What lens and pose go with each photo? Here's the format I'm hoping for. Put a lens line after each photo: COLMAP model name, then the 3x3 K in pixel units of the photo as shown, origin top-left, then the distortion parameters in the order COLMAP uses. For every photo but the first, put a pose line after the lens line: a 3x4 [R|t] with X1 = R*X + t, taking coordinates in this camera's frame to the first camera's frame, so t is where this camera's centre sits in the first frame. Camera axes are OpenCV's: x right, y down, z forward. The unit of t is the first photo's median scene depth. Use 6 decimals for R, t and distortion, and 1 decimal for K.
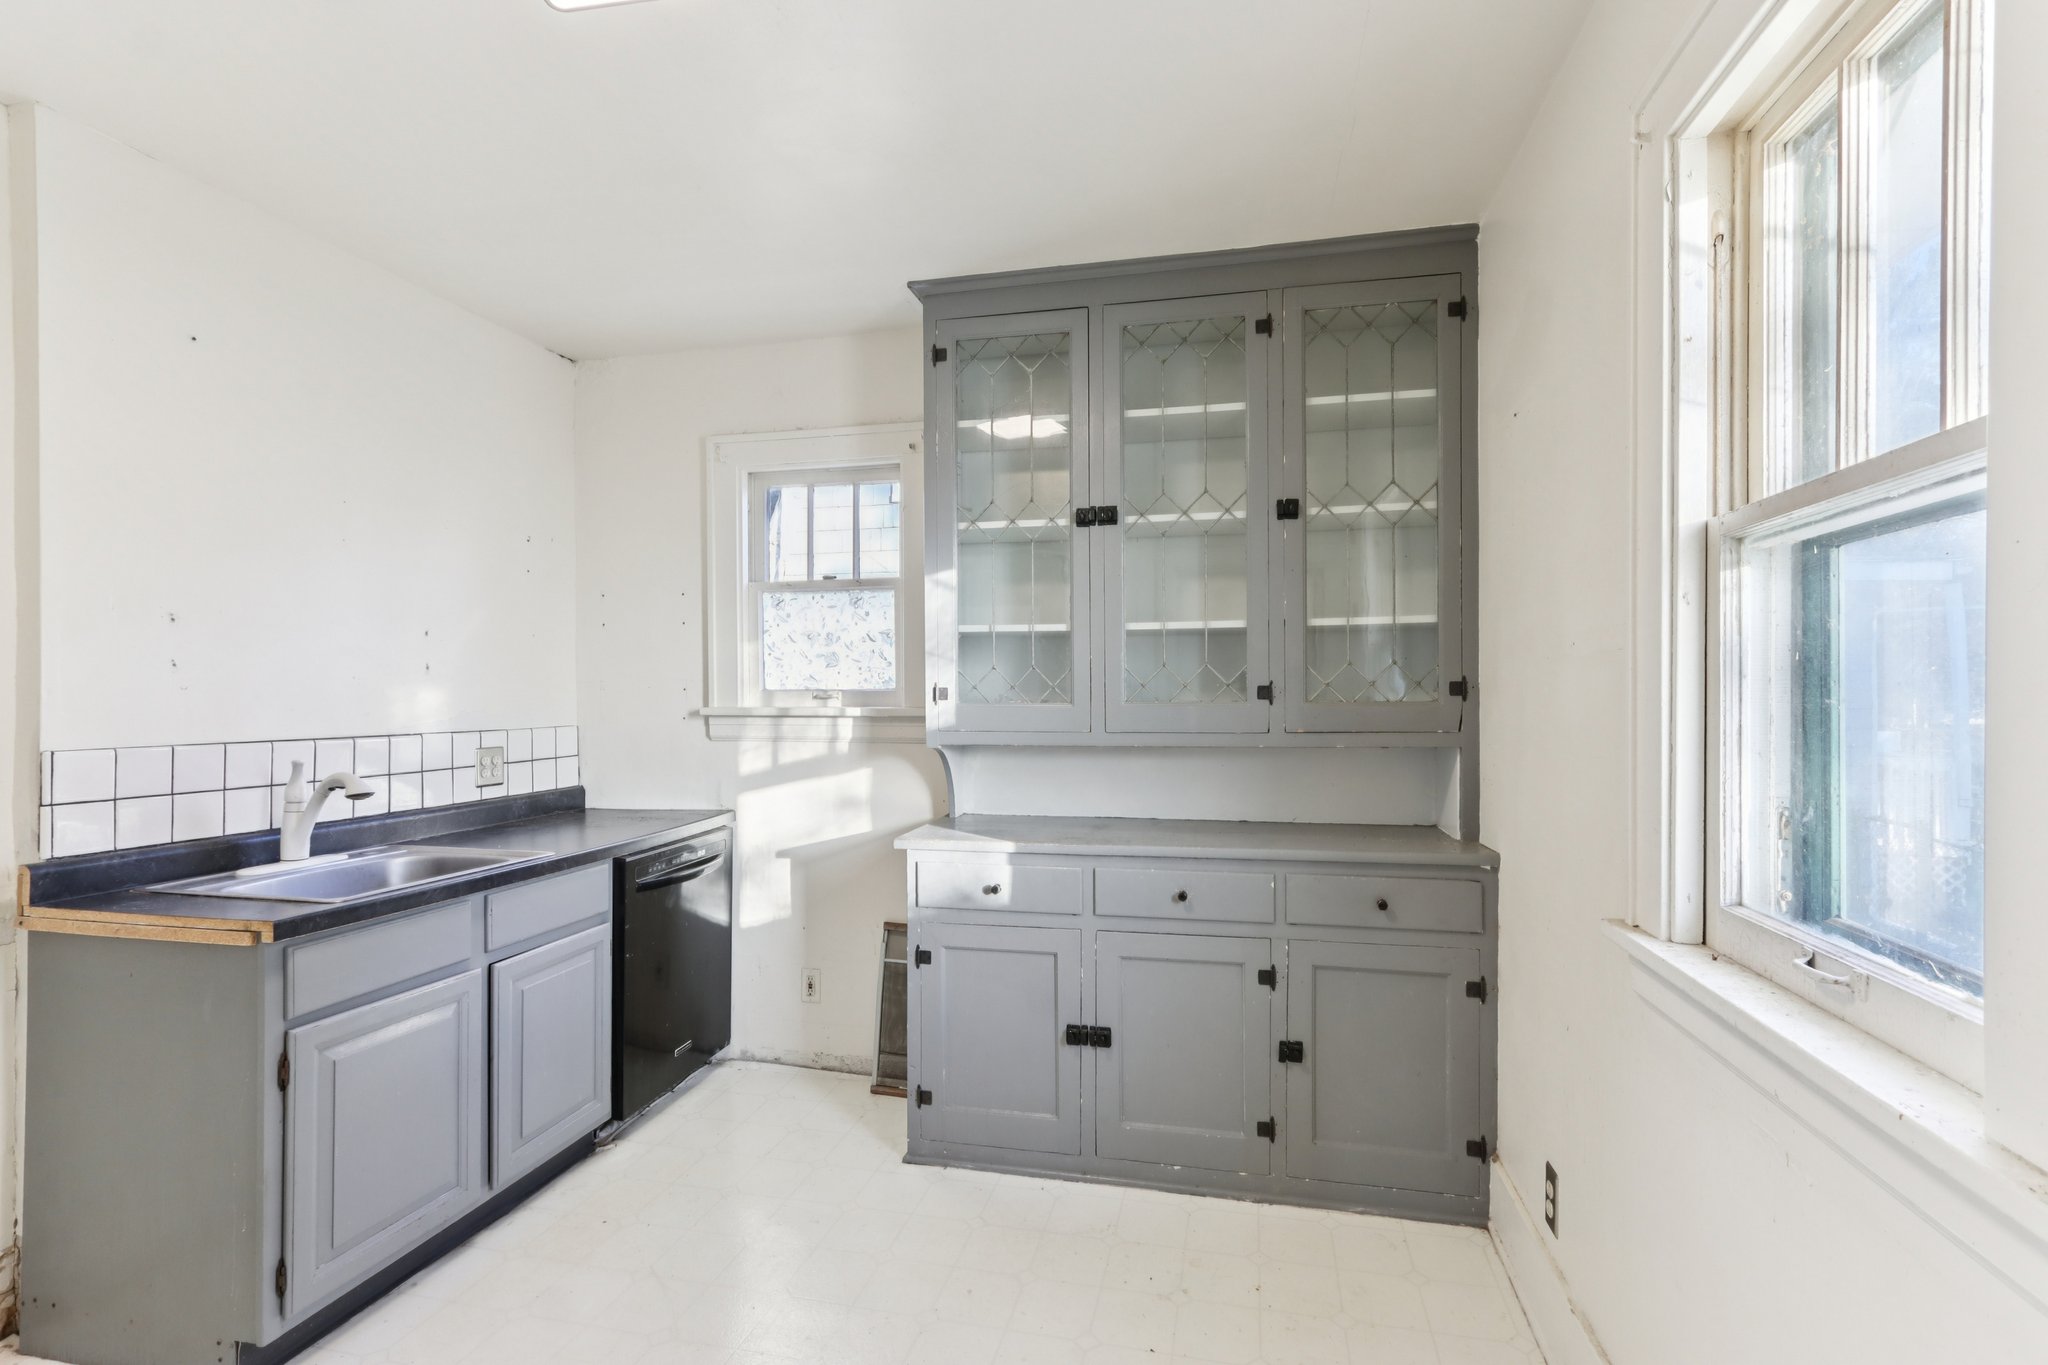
lens RADIAL K [[942.2, 0, 1025.4], [0, 942.2, 689.3], [0, 0, 1]] dist [-0.003566, -0.000408]
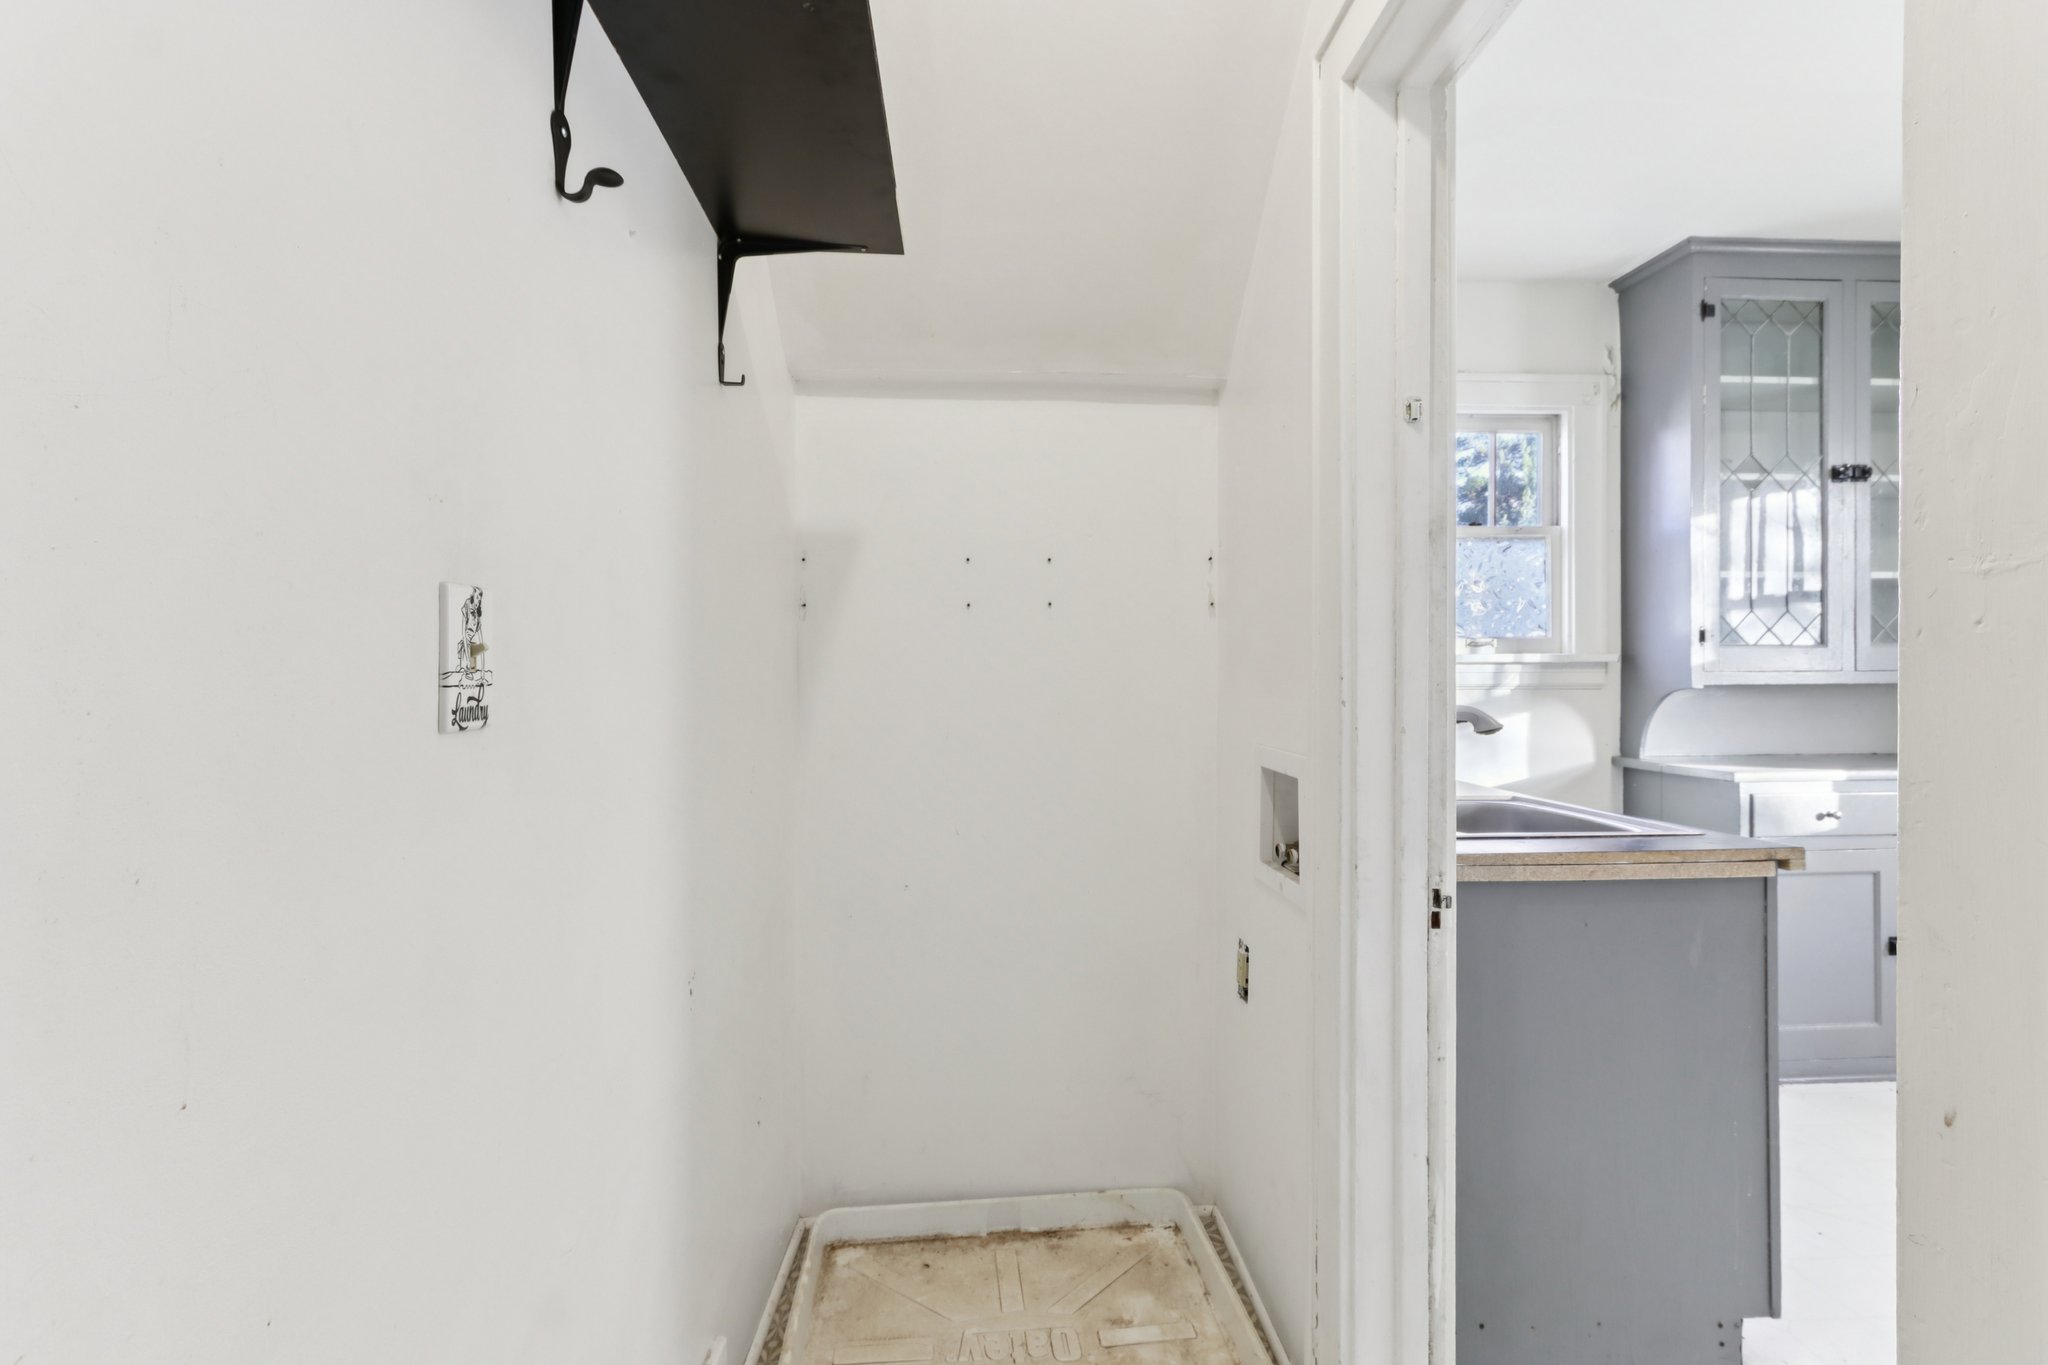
lens RADIAL K [[918.3, 0, 1025.9], [0, 918.3, 643.4], [0, 0, 1]] dist [-0.000502, 0.000076]
pose [[0.954888, -0.018120, 0.296414, -0.980166], [0.019801, 0.999800, -0.002668, -0.000580], [-0.296306, 0.008416, 0.955056, 0.223920]]
